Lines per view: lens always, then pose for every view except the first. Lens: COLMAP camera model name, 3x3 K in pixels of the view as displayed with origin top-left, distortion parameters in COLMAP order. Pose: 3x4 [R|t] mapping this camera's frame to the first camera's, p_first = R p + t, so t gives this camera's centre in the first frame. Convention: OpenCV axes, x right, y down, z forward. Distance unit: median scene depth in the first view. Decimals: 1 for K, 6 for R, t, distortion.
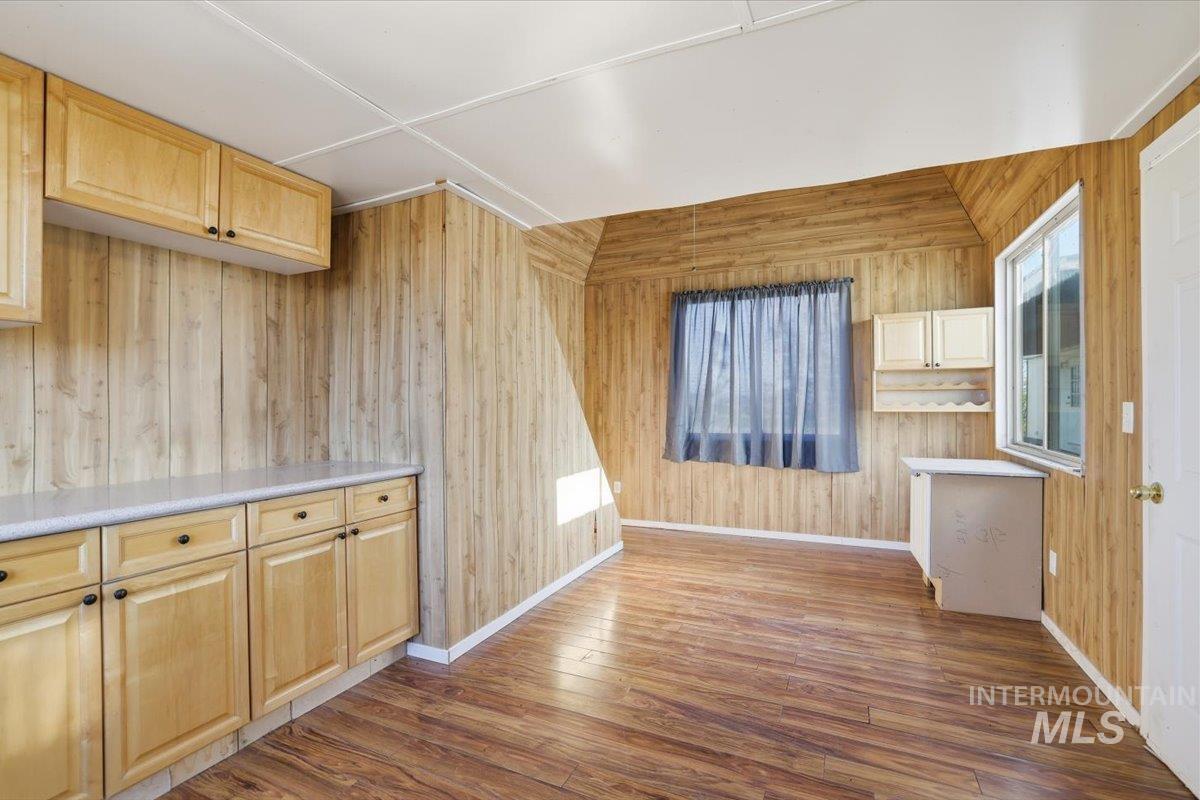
lens RADIAL K [[539.0, 0, 600.5], [0, 539.0, 403.1], [0, 0, 1]] dist [-0.002557, -0.000212]
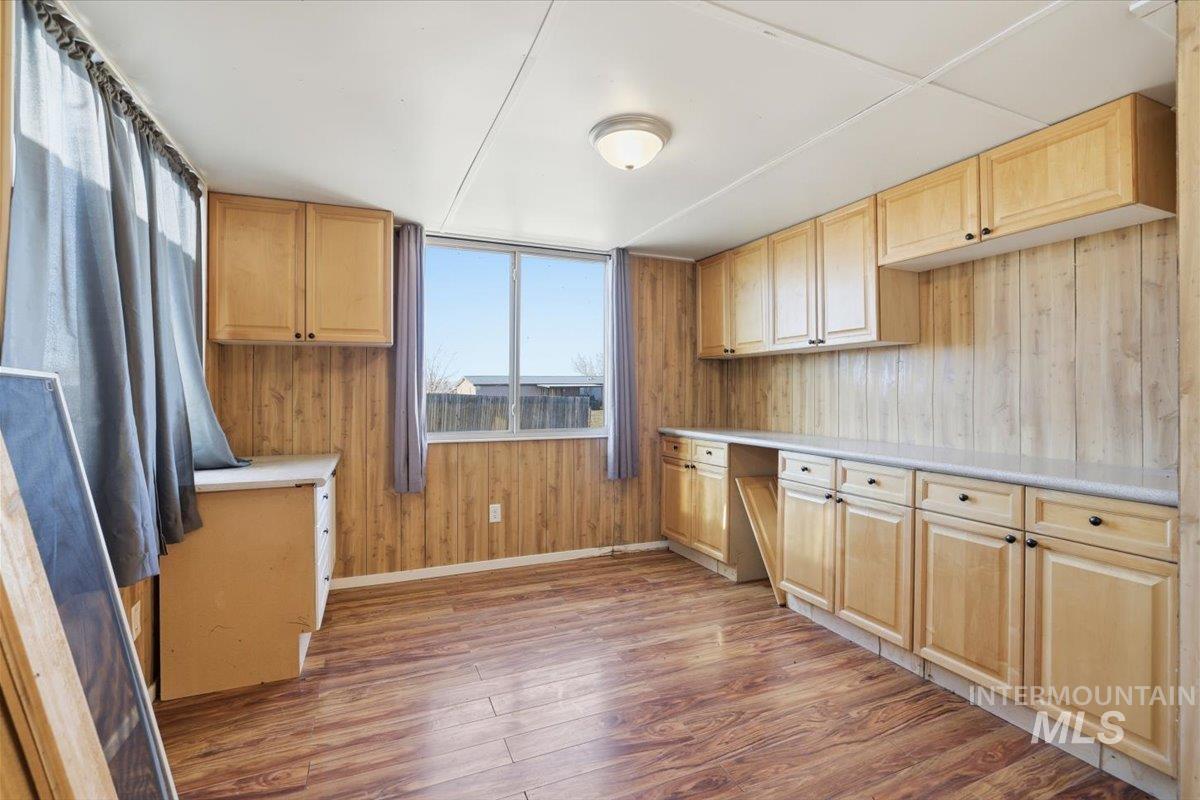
lens RADIAL K [[527.7, 0, 600.5], [0, 527.7, 391.2], [0, 0, 1]] dist [-0.003237, 0.000213]
pose [[-0.655307, -0.003417, -0.755355, 0.634328], [-0.004843, 0.999988, -0.000323, 0.012595], [0.755347, 0.003446, -0.655316, 1.131627]]
